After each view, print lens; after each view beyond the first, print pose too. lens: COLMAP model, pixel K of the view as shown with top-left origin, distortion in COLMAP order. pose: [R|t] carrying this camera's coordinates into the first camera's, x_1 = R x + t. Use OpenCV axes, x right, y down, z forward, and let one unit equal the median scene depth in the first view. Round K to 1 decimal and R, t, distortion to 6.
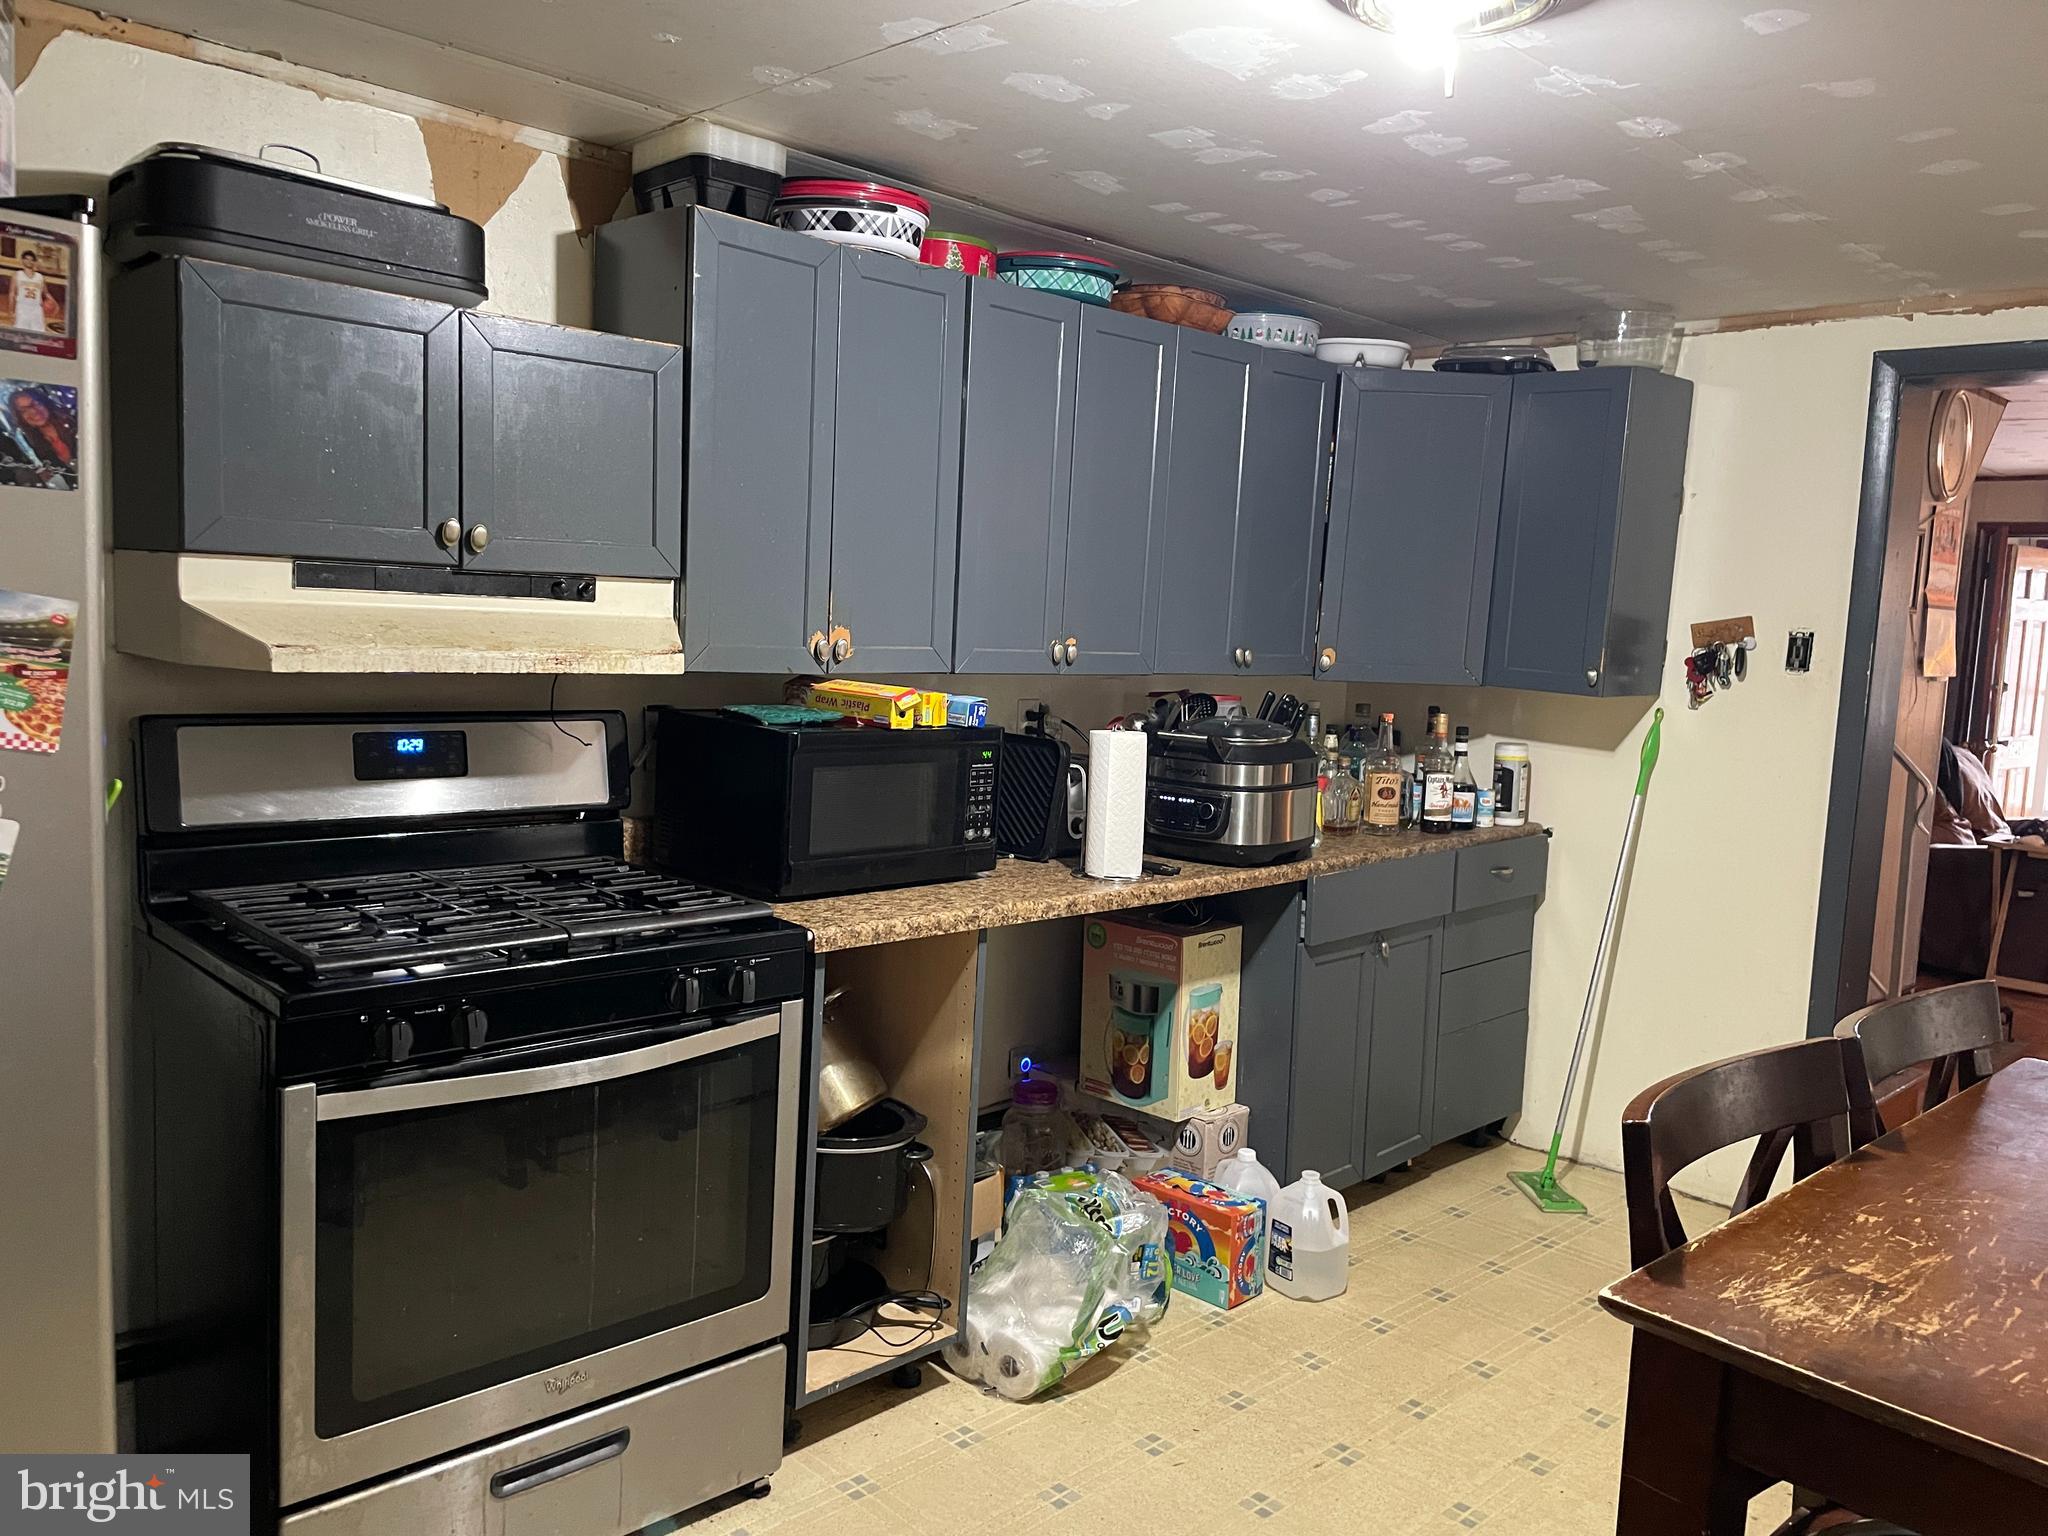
lens RADIAL K [[1552.2, 0, 1029.4], [0, 1552.2, 776.5], [0, 0, 1]] dist [0.062513, -0.015845]
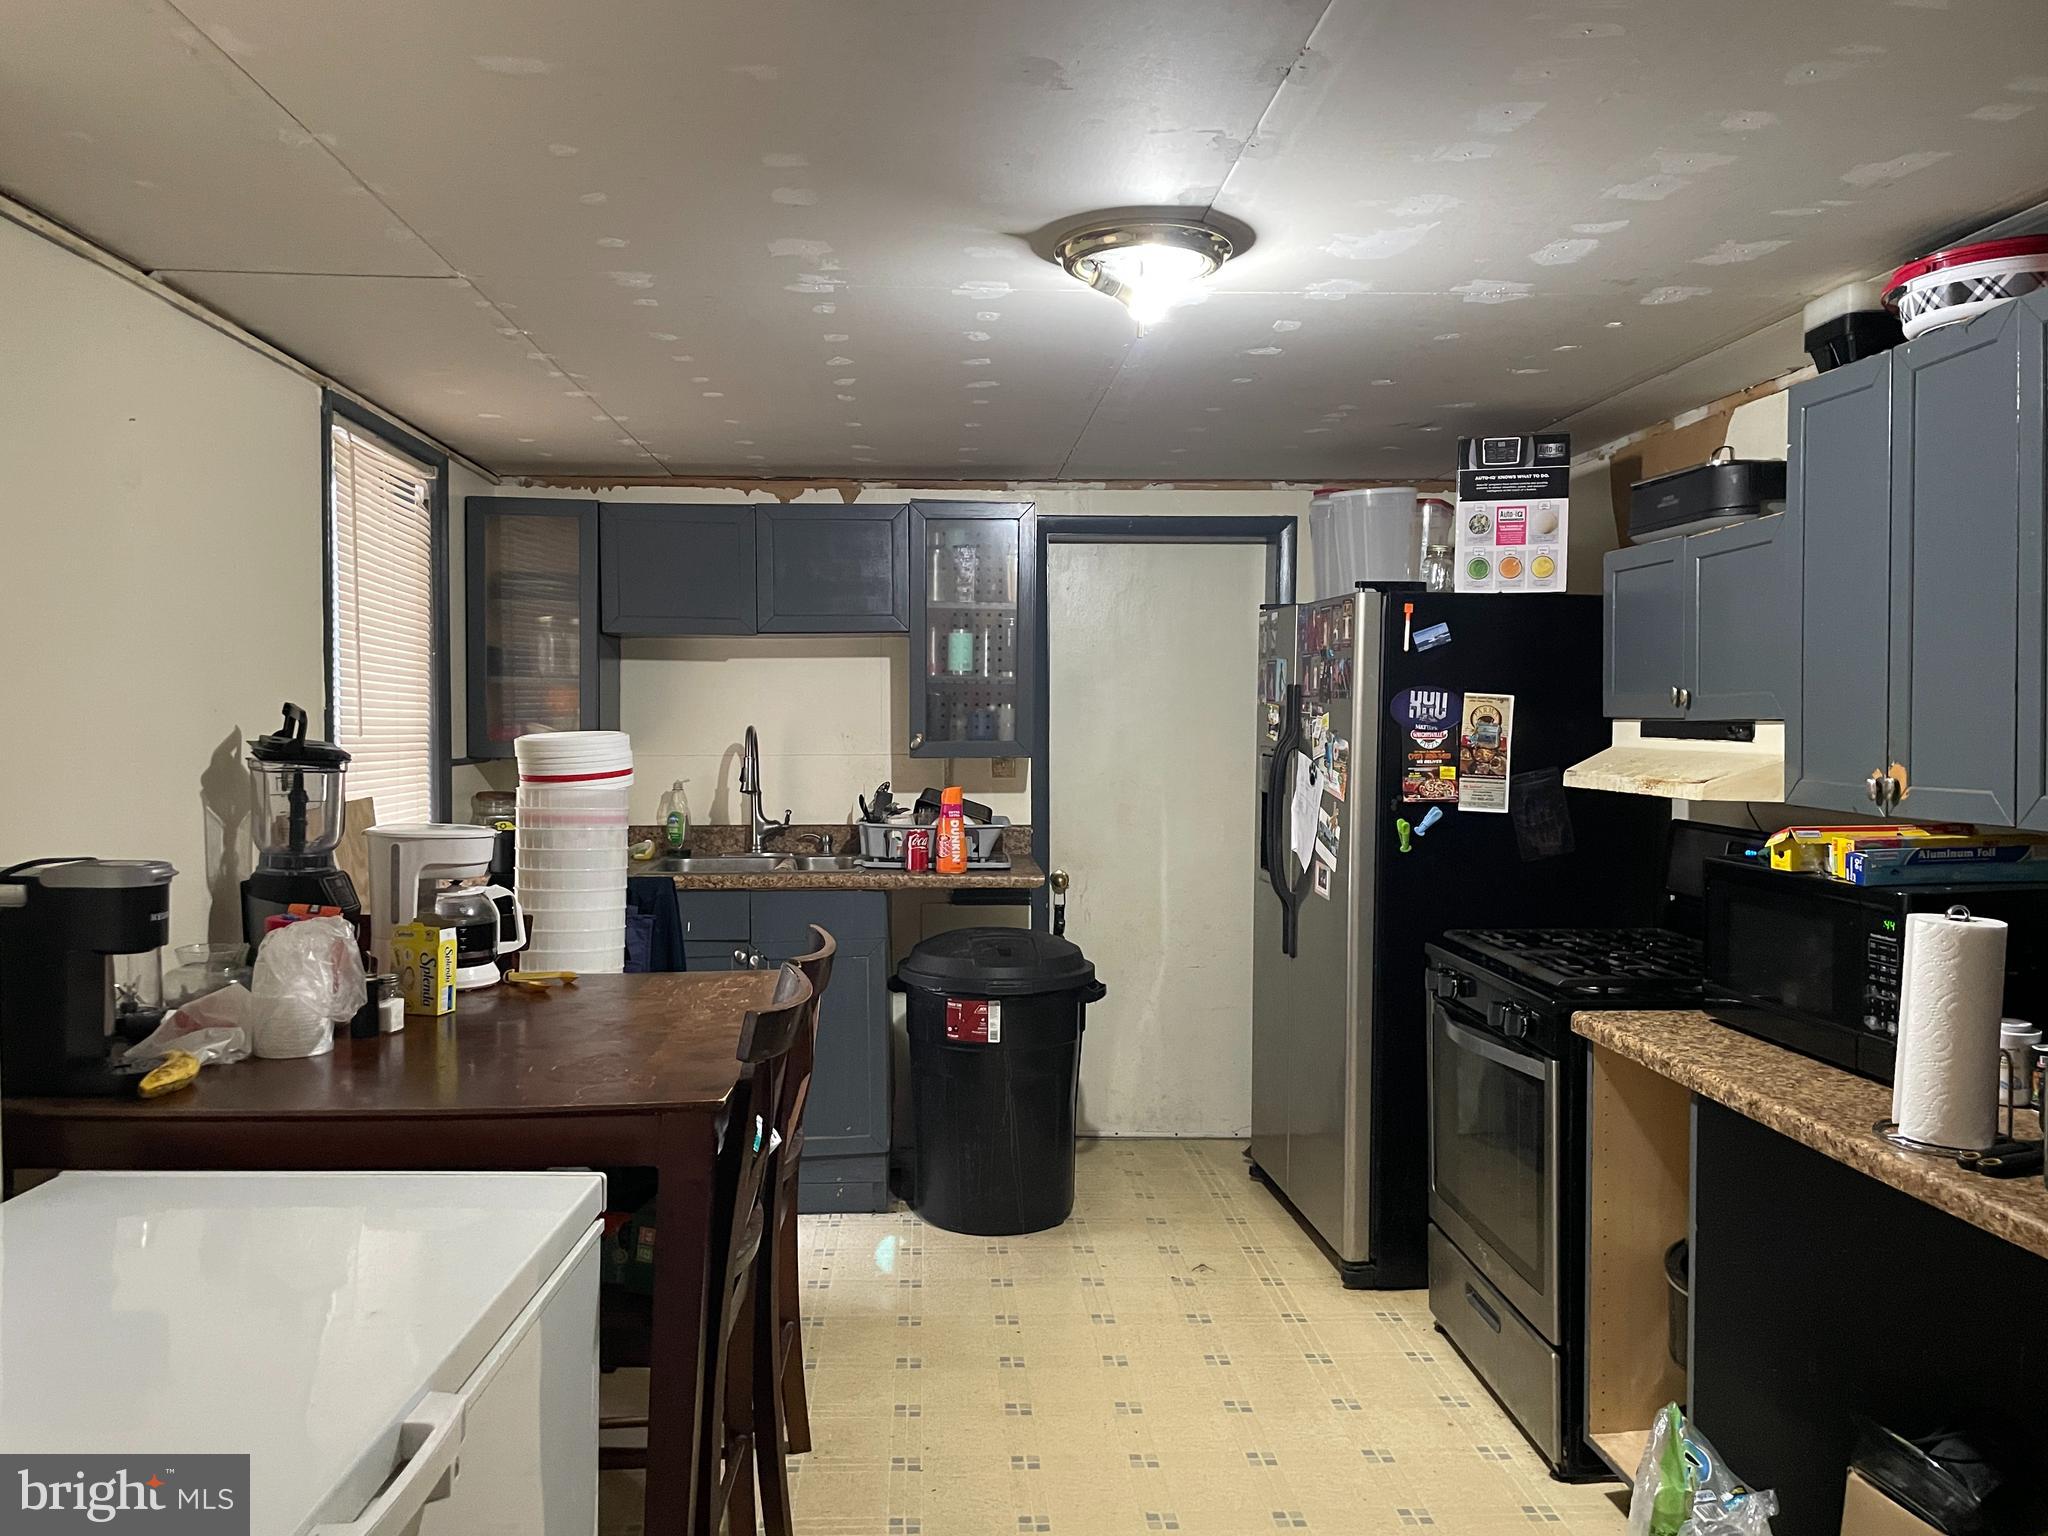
lens RADIAL K [[1552.2, 0, 1025.0], [0, 1552.2, 758.8], [0, 0, 1]] dist [0.062513, -0.015845]
pose [[-0.644370, -0.028229, -0.764192, 0.982643], [-0.119457, 0.990766, 0.064128, -0.109595], [0.755326, 0.132610, -0.641792, 1.345464]]
